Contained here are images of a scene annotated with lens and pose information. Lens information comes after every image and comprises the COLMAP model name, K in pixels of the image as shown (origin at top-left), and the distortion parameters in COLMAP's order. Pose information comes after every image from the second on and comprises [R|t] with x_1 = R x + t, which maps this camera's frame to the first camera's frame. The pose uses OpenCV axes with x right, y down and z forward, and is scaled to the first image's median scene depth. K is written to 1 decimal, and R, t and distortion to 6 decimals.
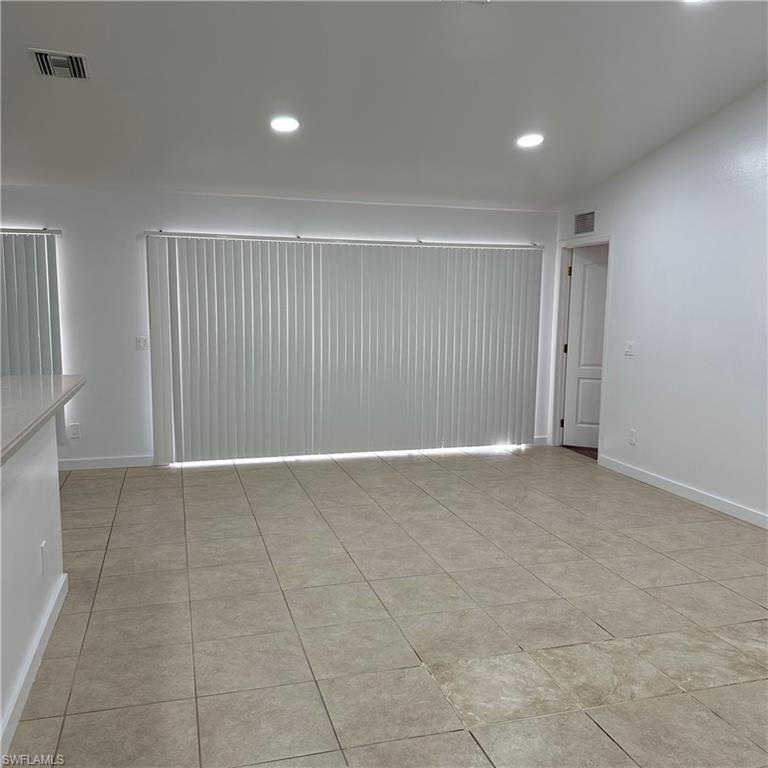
lens RADIAL K [[711.7, 0, 381.8], [0, 711.7, 385.5], [0, 0, 1]] dist [0.145392, -0.280863]
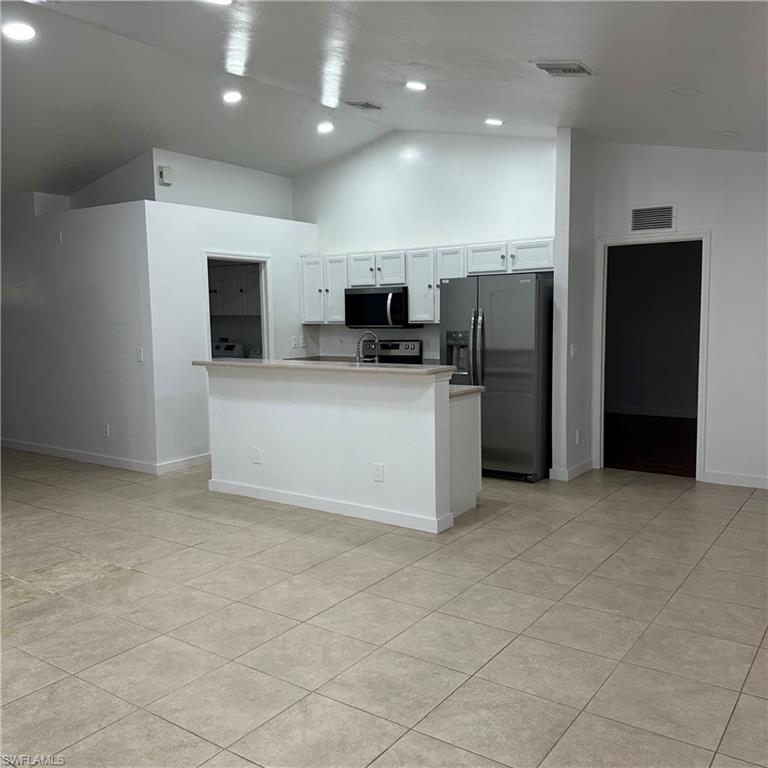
lens RADIAL K [[711.7, 0, 381.8], [0, 711.7, 385.5], [0, 0, 1]] dist [0.145392, -0.280863]
pose [[-0.785309, 0.063707, -0.615818, 0.367760], [-0.064744, 0.980786, 0.184028, -0.183232], [0.615710, 0.184389, -0.766095, 1.646214]]
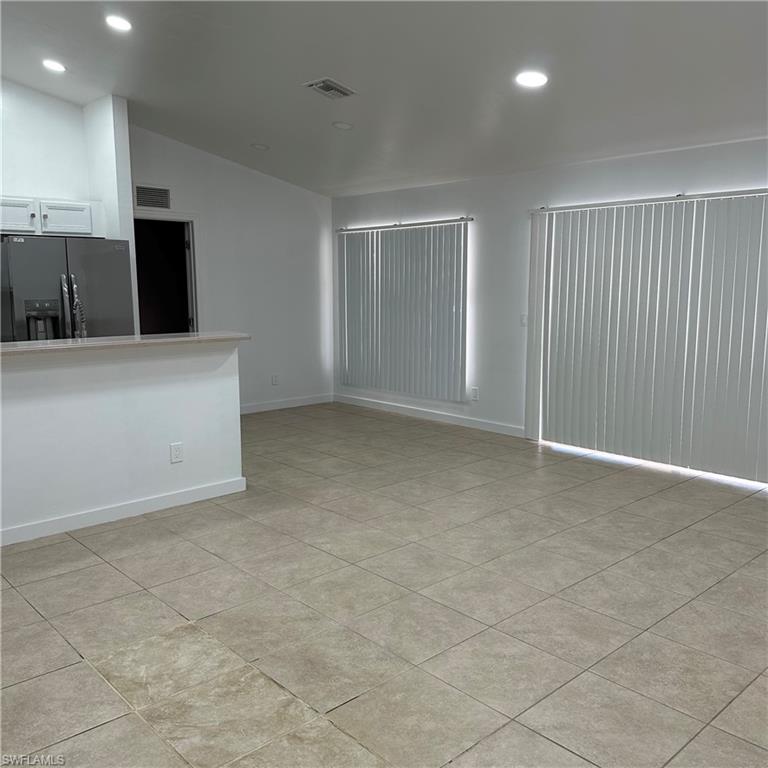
lens RADIAL K [[711.7, 0, 381.8], [0, 711.7, 385.5], [0, 0, 1]] dist [0.145392, -0.280863]
pose [[0.444636, 0.122465, -0.887300, 0.756390], [-0.098946, 0.991262, 0.087230, -0.051119], [0.890229, 0.049009, 0.452868, 0.532095]]
